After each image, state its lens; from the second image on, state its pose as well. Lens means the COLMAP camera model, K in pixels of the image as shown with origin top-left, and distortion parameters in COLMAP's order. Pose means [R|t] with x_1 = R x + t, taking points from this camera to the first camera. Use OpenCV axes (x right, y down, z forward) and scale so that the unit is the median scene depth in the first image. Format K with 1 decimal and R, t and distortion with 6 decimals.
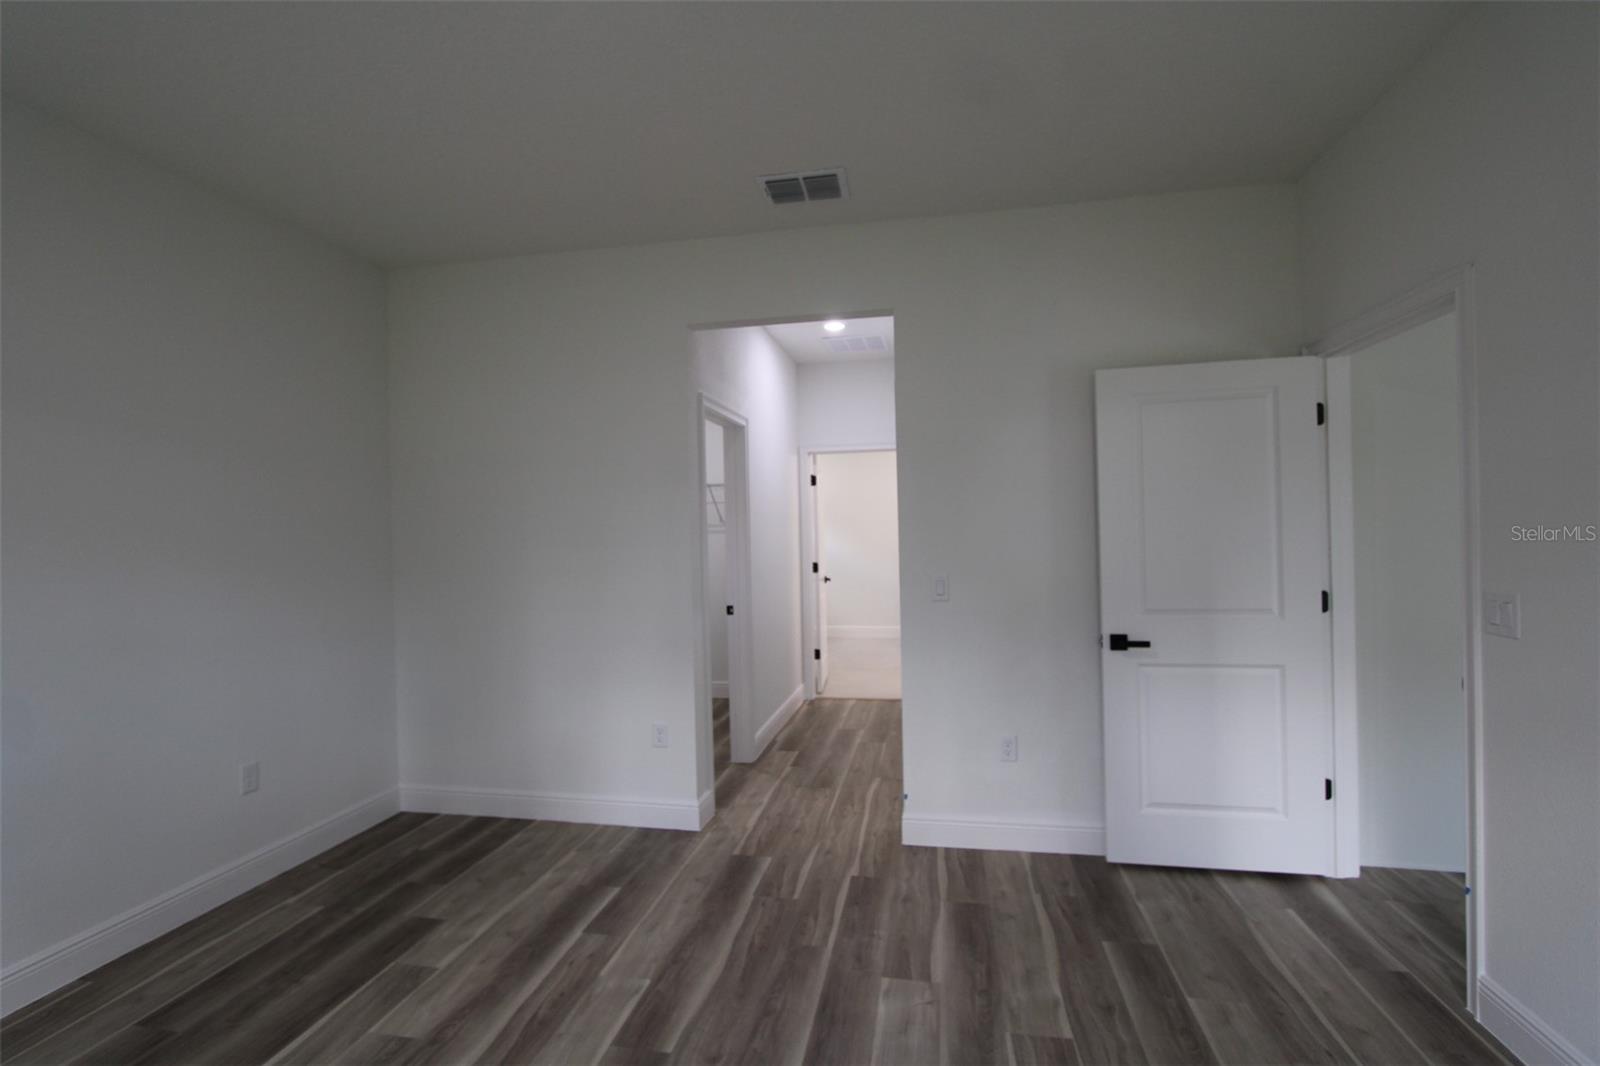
lens RADIAL K [[739.3, 0, 800.0], [0, 739.3, 533.0], [0, 0, 1]] dist [-0.000602, 0.000046]
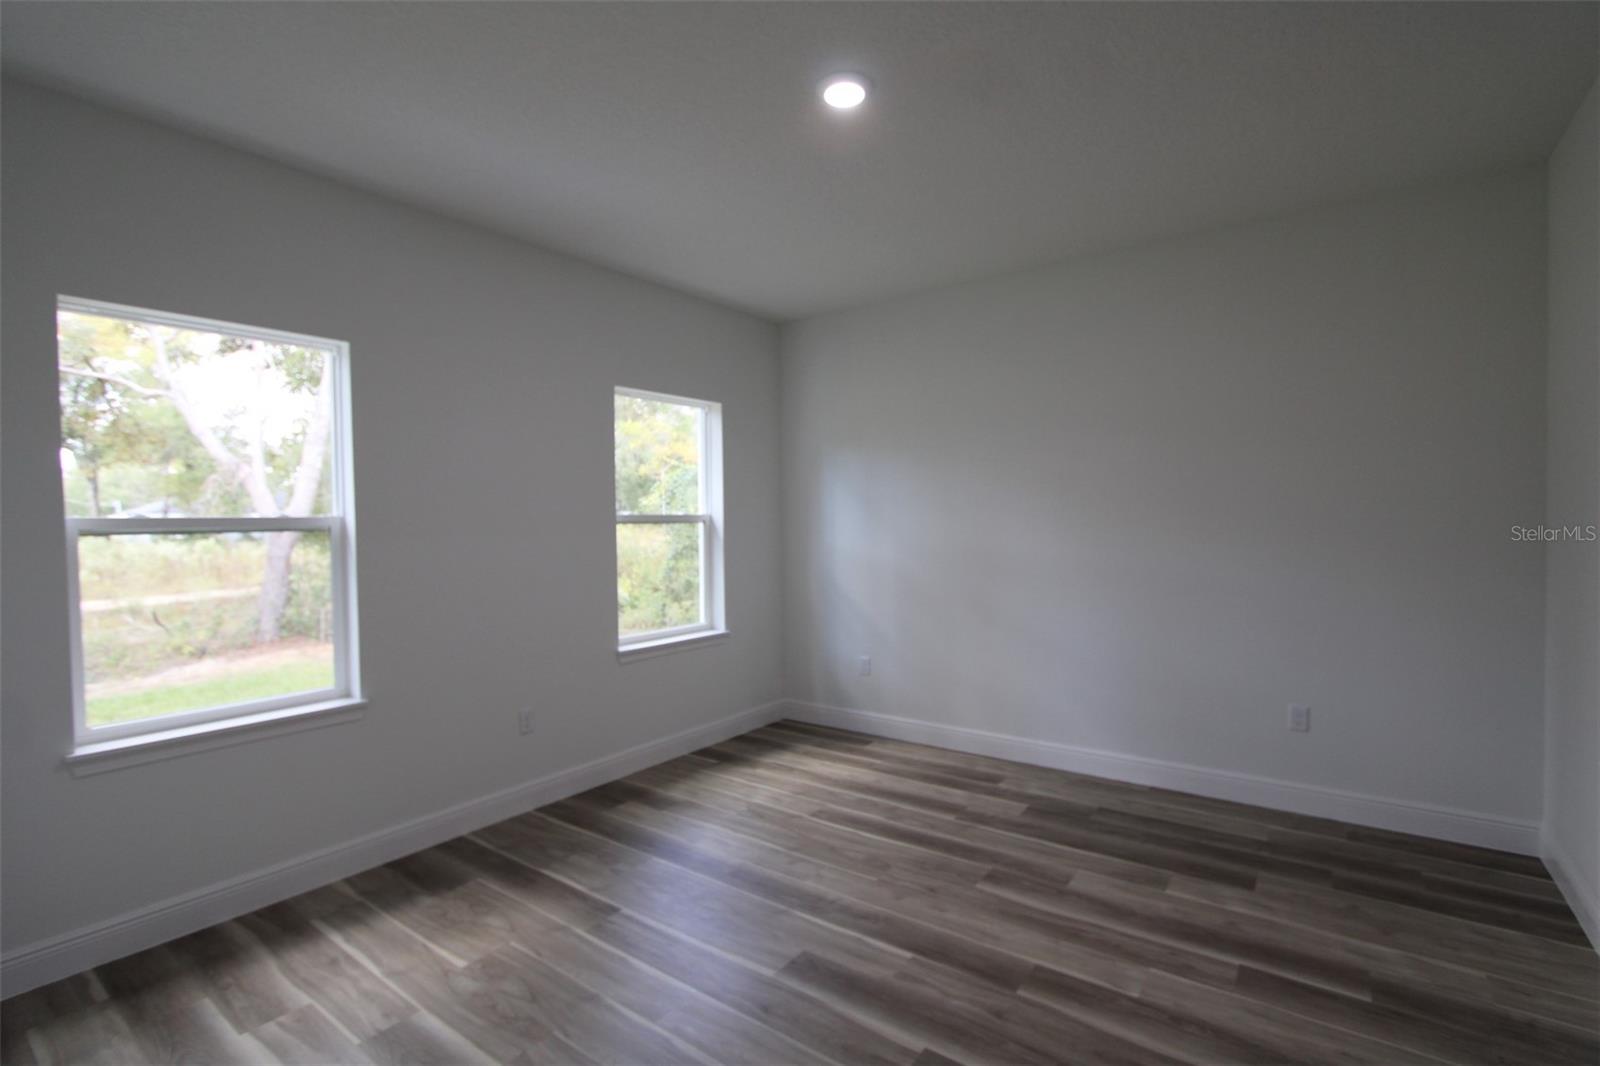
lens RADIAL K [[739.3, 0, 800.0], [0, 739.3, 533.0], [0, 0, 1]] dist [-0.000602, 0.000046]
pose [[-0.438478, 0.039312, -0.897882, 0.681394], [0.027864, 0.999157, 0.030139, -0.017662], [0.898310, -0.011803, -0.439203, 0.881751]]
